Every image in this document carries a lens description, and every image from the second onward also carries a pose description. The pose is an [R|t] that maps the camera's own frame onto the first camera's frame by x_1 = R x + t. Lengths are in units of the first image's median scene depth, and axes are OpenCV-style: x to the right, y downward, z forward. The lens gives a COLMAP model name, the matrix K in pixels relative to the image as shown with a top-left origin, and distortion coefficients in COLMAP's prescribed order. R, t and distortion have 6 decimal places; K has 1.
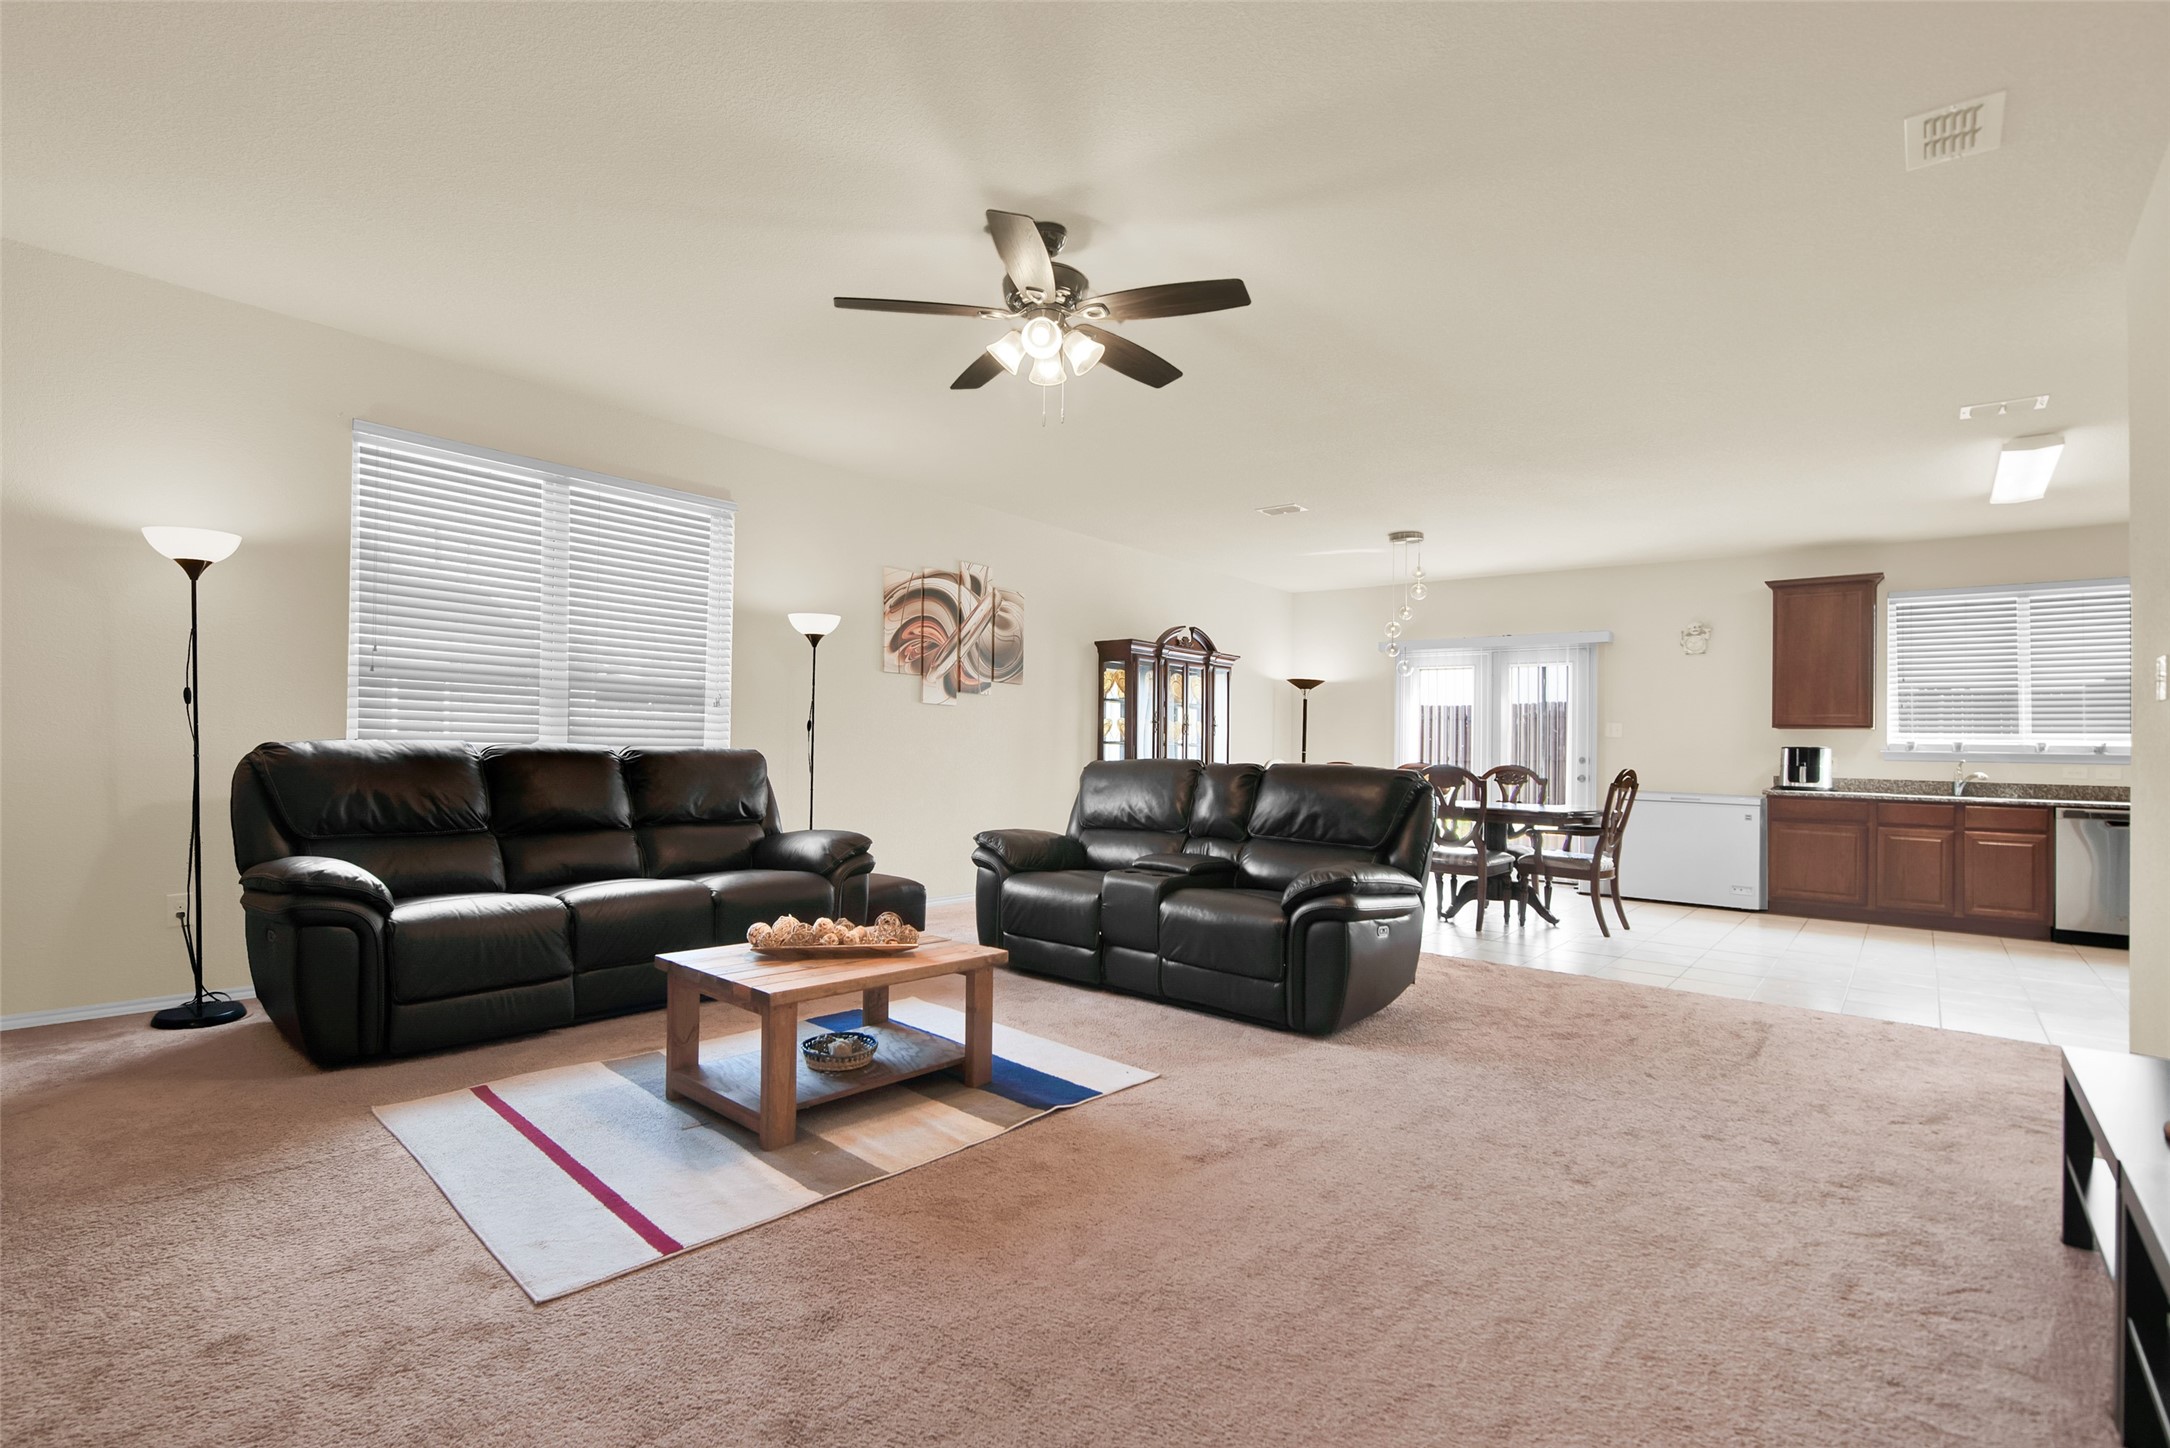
lens RADIAL K [[1027.5, 0, 1073.1], [0, 1027.5, 724.2], [0, 0, 1]] dist [-0.000830, 0.000196]
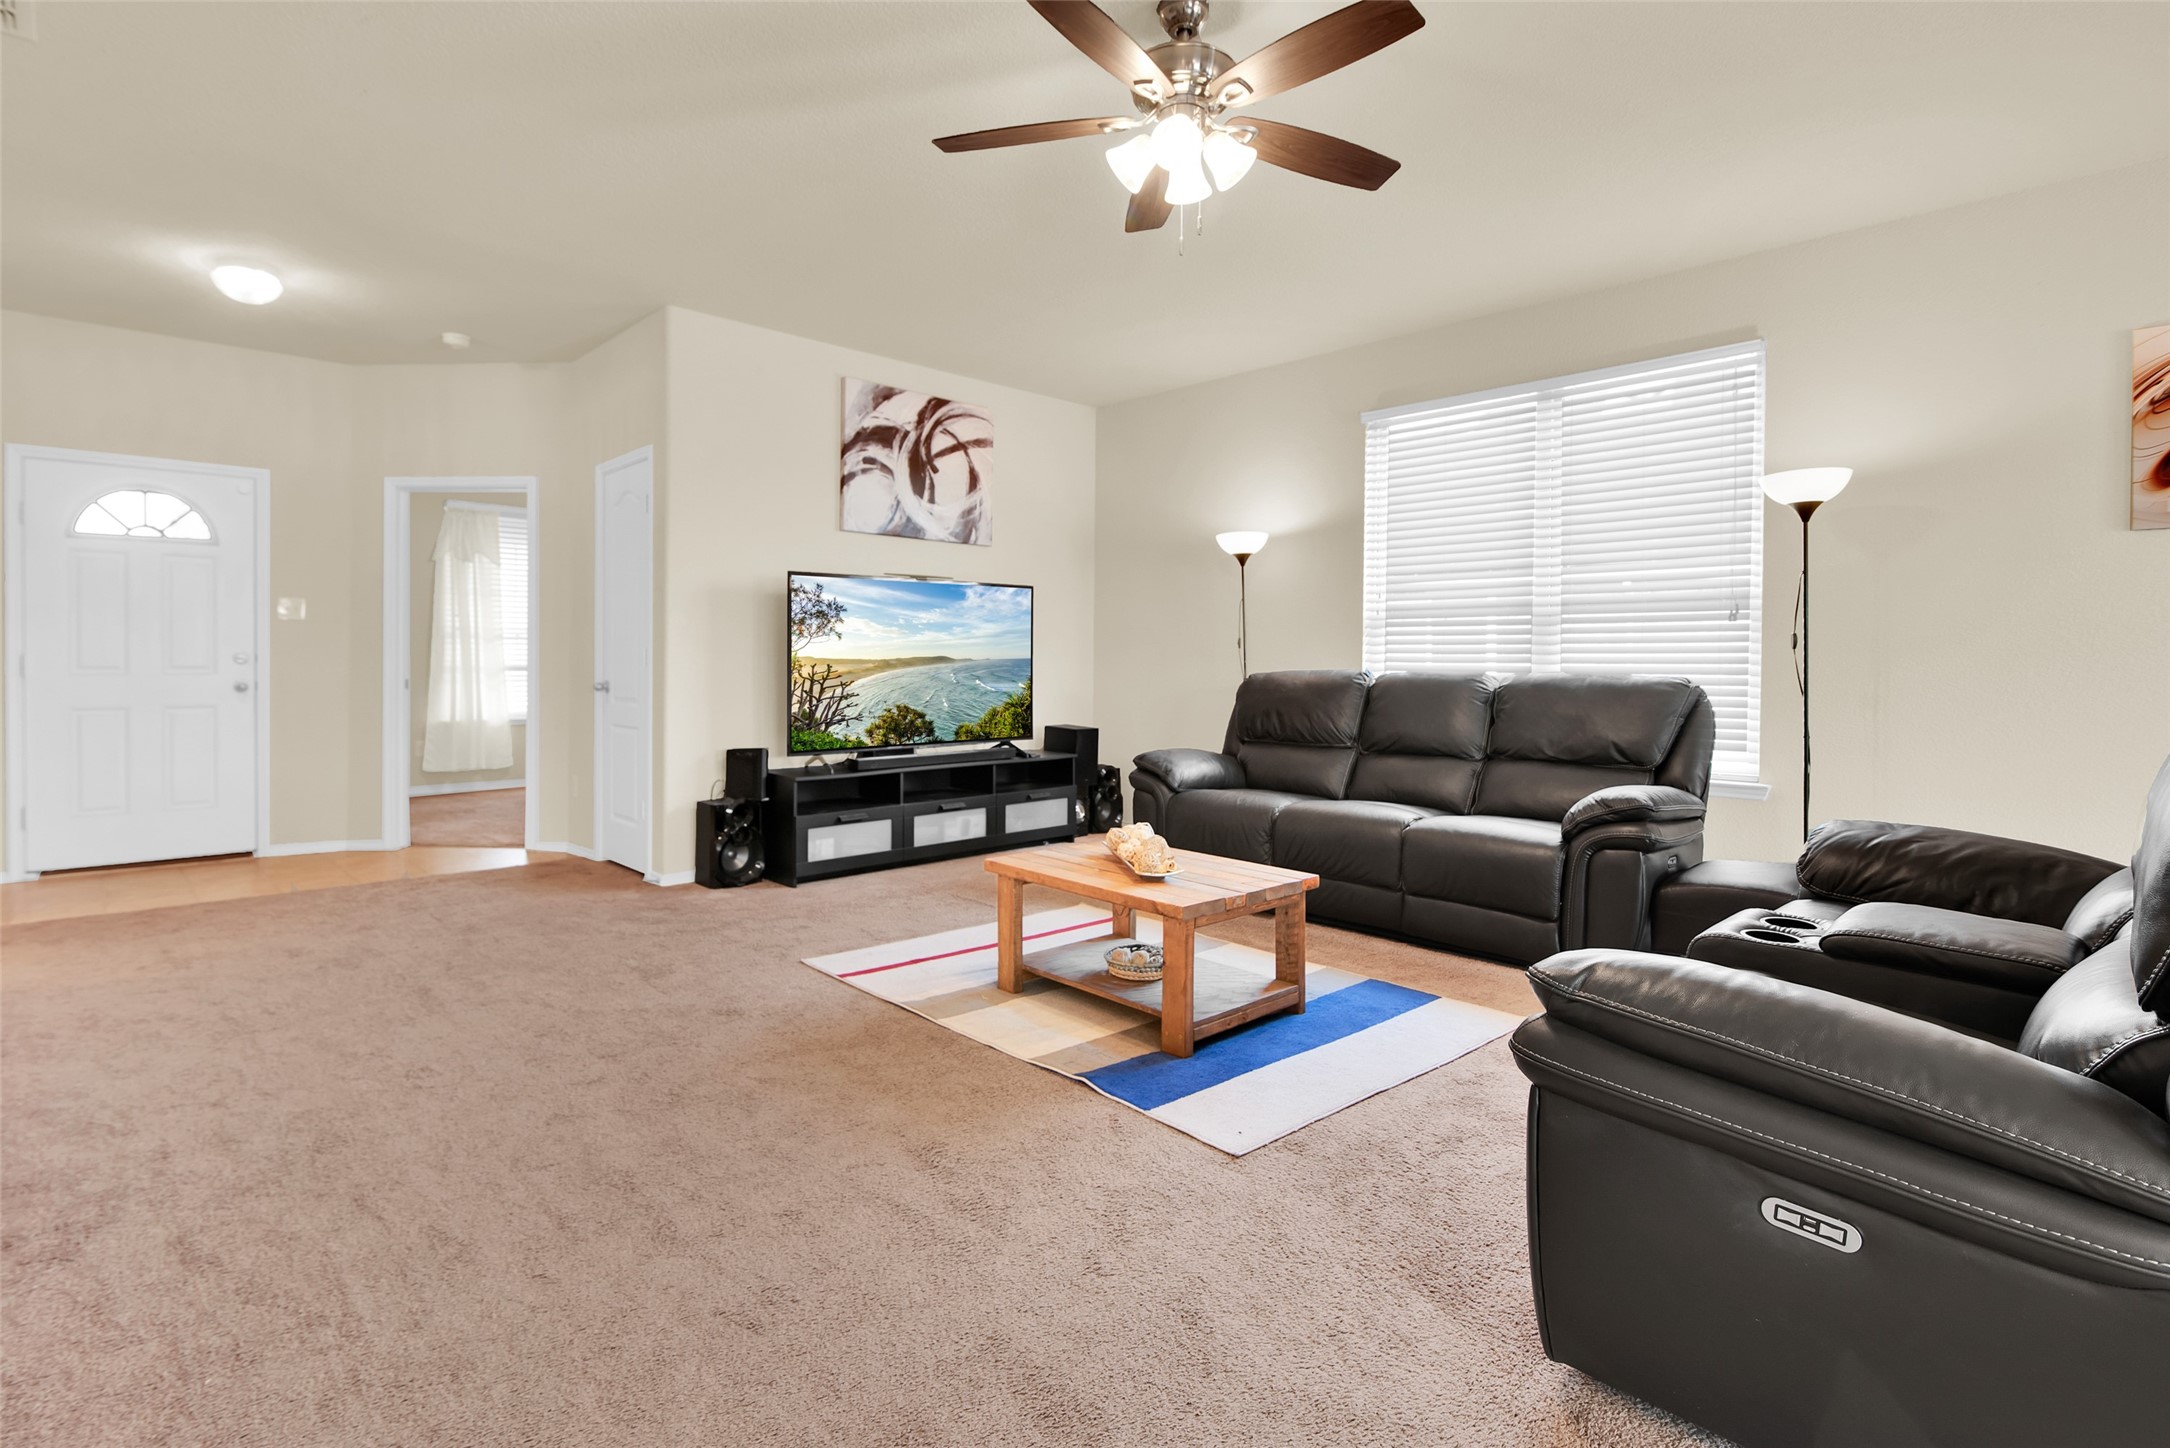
lens RADIAL K [[1074.7, 0, 1086.9], [0, 1074.7, 683.7], [0, 0, 1]] dist [0.000402, -0.000046]
pose [[-0.118173, -0.002820, -0.992989, 0.796454], [0.017440, 0.999836, -0.004915, 0.039000], [0.992840, -0.017899, -0.118105, 1.004957]]
